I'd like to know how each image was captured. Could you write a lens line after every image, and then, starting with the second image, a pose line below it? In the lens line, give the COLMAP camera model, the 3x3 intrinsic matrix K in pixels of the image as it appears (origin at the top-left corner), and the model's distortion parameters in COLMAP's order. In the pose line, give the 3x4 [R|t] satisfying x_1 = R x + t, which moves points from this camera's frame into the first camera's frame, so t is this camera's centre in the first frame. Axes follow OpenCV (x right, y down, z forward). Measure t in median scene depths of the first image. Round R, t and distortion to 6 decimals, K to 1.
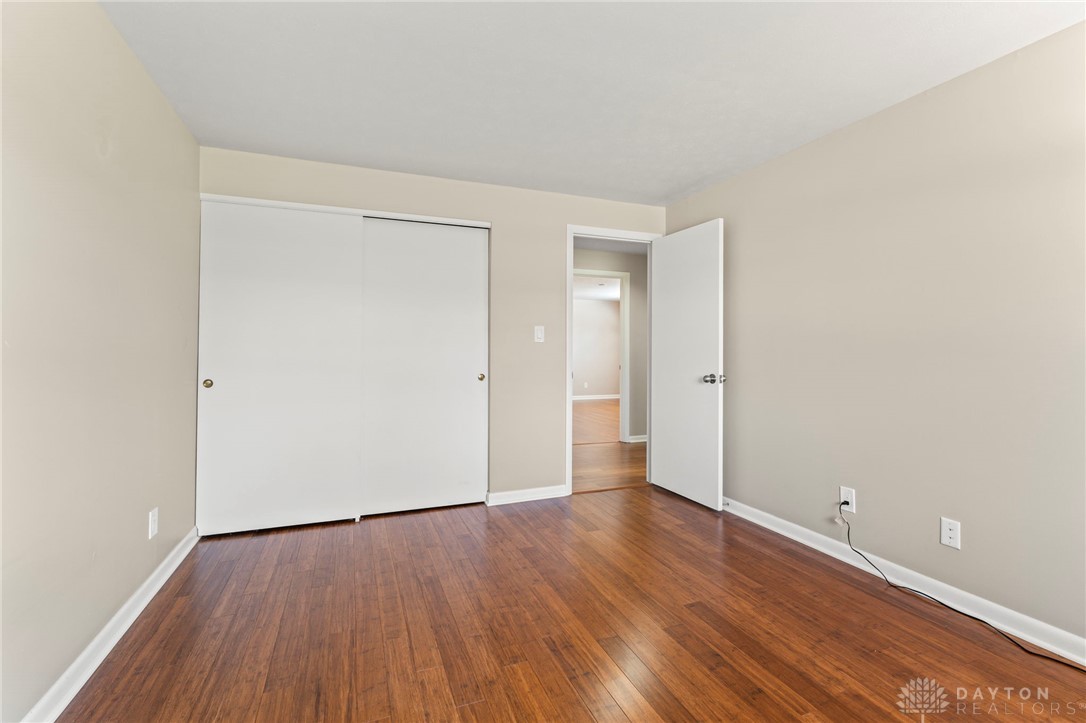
lens RADIAL K [[475.5, 0, 545.3], [0, 475.5, 352.9], [0, 0, 1]] dist [-0.000299, 0.000662]
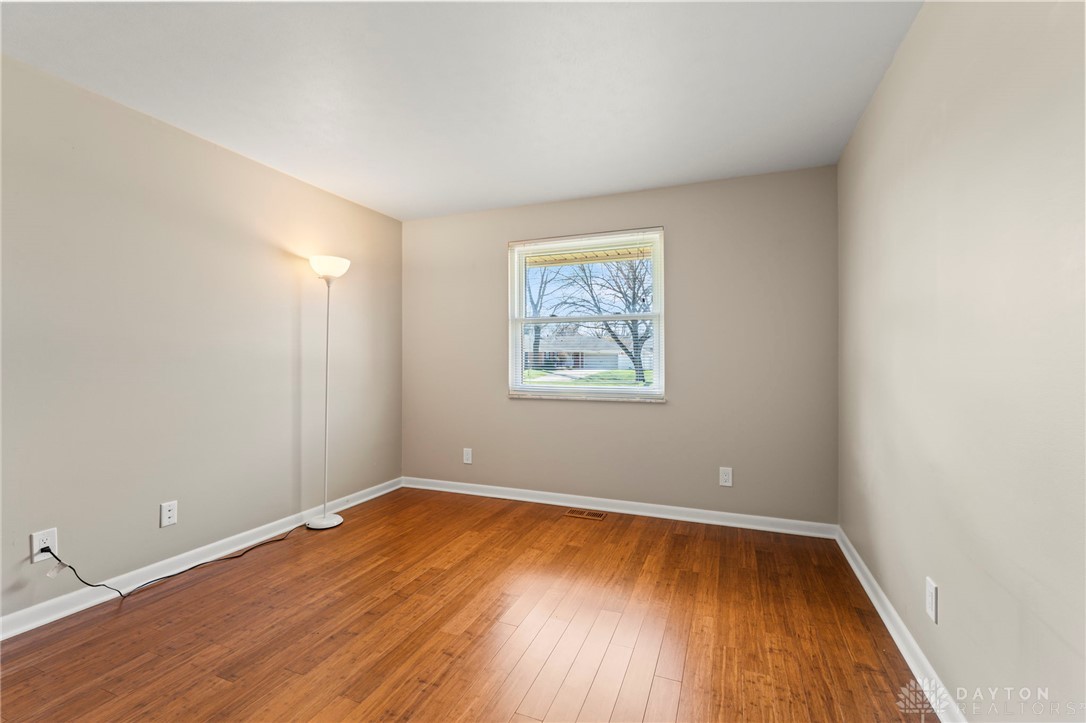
lens RADIAL K [[475.5, 0, 545.3], [0, 475.5, 352.9], [0, 0, 1]] dist [-0.000299, 0.000662]
pose [[-0.724097, 0.005551, 0.689676, -0.641011], [-0.001571, 0.999952, -0.009697, -0.002595], [-0.689696, -0.008105, -0.724054, 1.256219]]
